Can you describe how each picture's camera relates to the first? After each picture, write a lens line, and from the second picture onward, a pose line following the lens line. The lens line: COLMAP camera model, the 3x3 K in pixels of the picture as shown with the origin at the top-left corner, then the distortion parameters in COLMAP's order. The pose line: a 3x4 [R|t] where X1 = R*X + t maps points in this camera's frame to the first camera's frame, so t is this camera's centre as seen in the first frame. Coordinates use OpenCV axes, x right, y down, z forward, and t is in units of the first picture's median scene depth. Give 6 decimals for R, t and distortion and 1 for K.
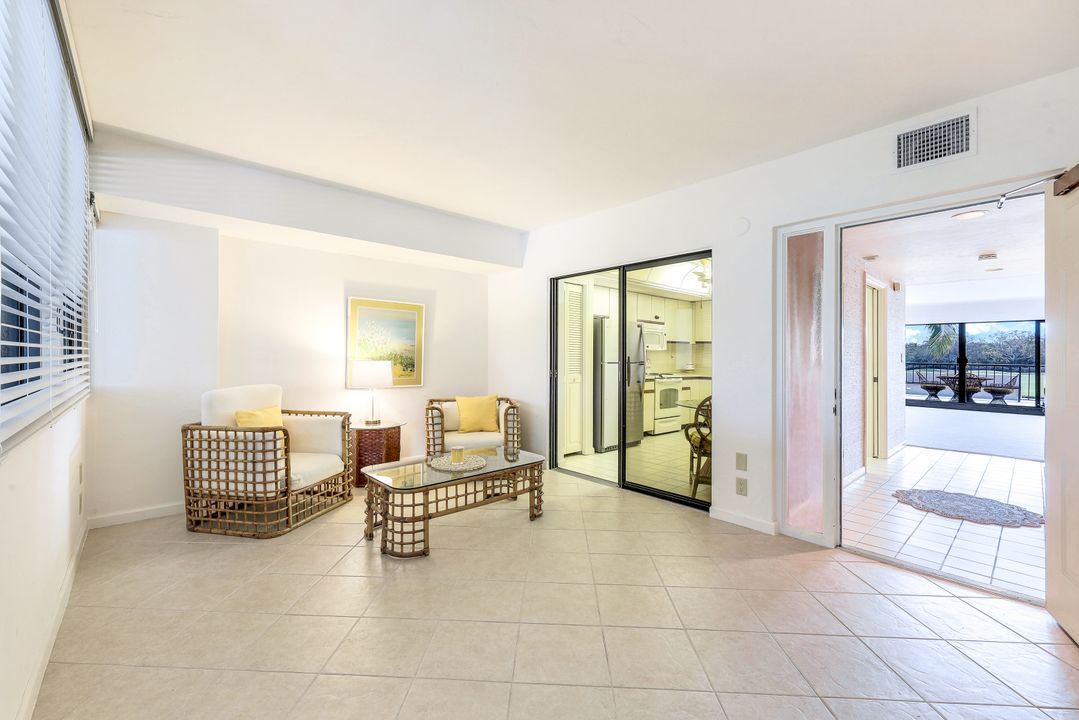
lens RADIAL K [[444.2, 0, 517.6], [0, 444.2, 355.9], [0, 0, 1]] dist [0.001813, 0.000228]
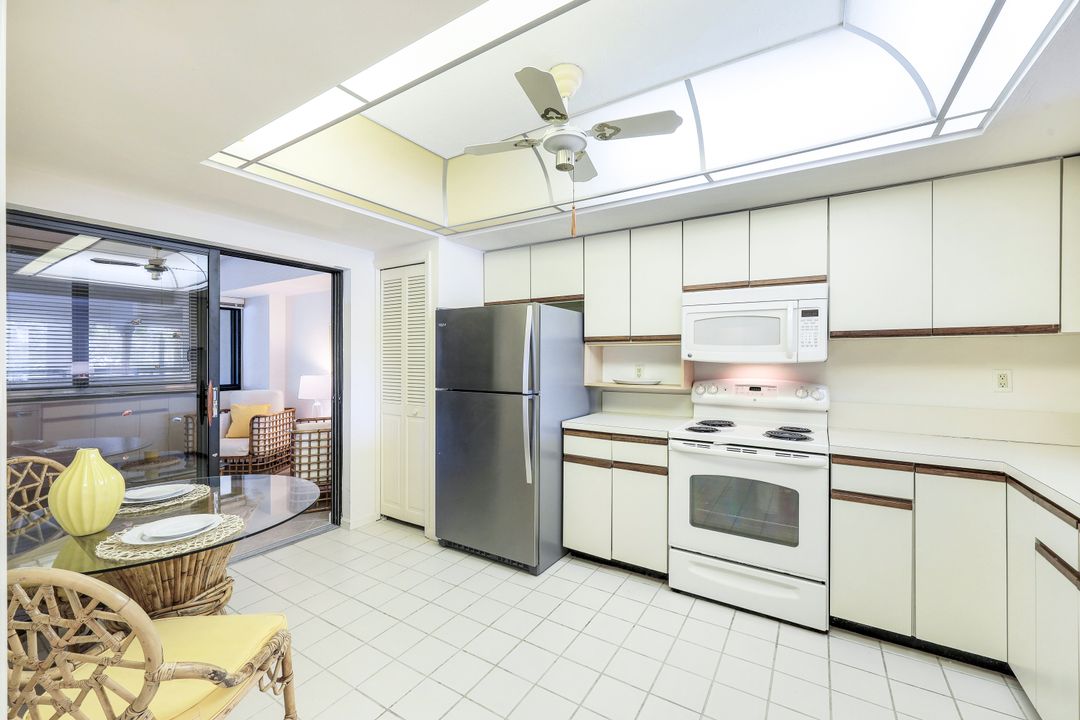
lens RADIAL K [[440.3, 0, 537.8], [0, 440.3, 358.4], [0, 0, 1]] dist [-0.000788, 0.000012]
pose [[0.295647, -0.010467, -0.955240, 0.963399], [0.005602, 0.999942, -0.009223, -0.022088], [0.955281, -0.002624, 0.295689, 1.189851]]
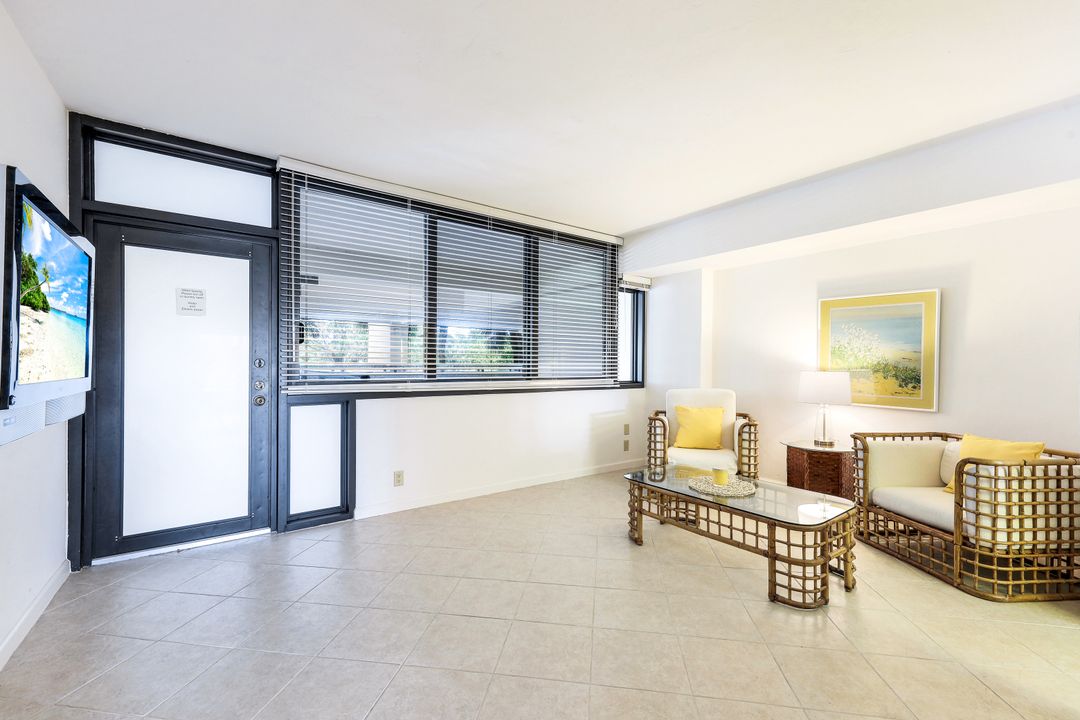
lens RADIAL K [[444.7, 0, 545.0], [0, 444.7, 368.1], [0, 0, 1]] dist [0.001813, 0.000228]
pose [[-0.064705, 0.003021, -0.997900, 0.541945], [-0.011555, 0.999926, 0.003776, 0.007179], [0.997838, 0.011775, -0.064666, 0.504583]]
